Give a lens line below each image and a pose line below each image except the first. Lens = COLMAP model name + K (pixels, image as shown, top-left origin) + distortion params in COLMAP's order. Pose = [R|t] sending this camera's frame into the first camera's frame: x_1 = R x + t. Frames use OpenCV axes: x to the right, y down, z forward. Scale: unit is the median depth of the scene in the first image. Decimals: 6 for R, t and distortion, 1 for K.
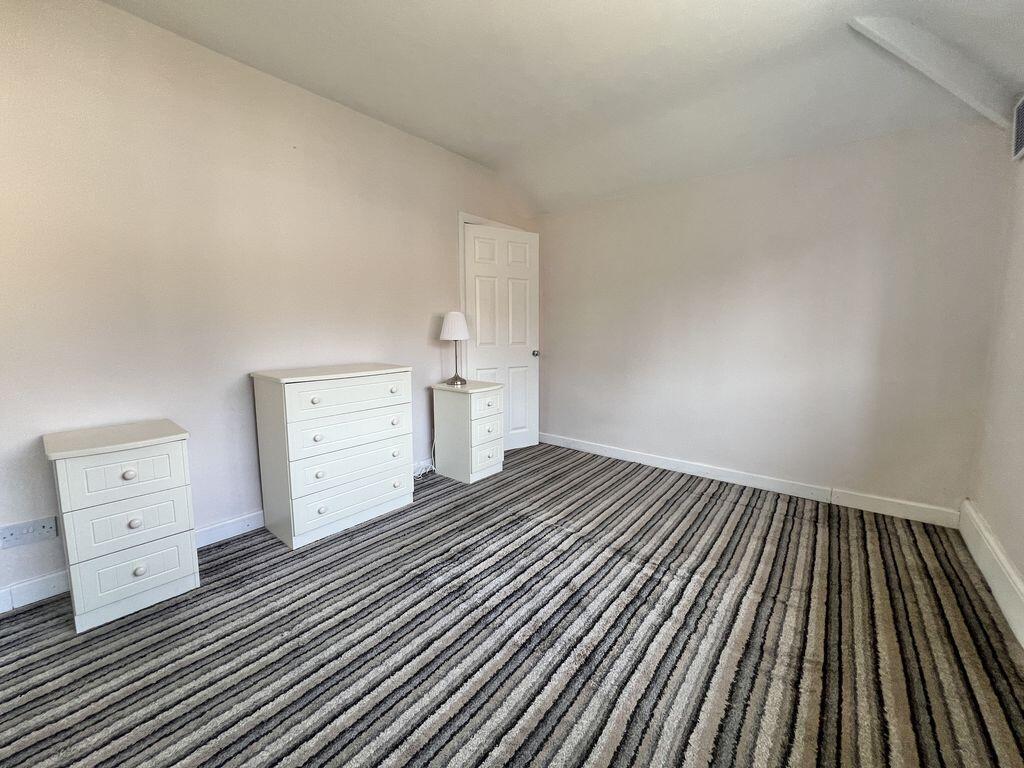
lens RADIAL K [[408.4, 0, 510.3], [0, 408.4, 381.4], [0, 0, 1]] dist [0.001552, -0.000315]
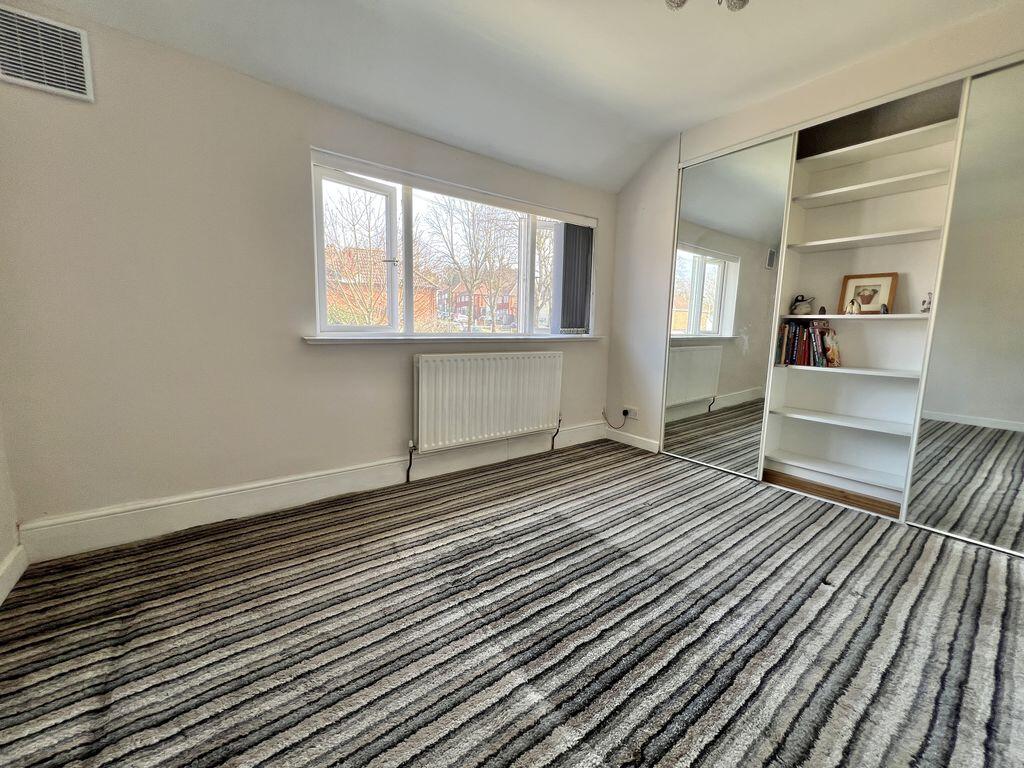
lens RADIAL K [[408.4, 0, 507.1], [0, 408.4, 380.9], [0, 0, 1]] dist [0.001552, -0.000315]
pose [[-0.970703, -0.049173, 0.235196, 0.086013], [0.012451, 0.967227, 0.253609, -0.153111], [-0.239959, 0.249108, -0.938278, 1.510119]]
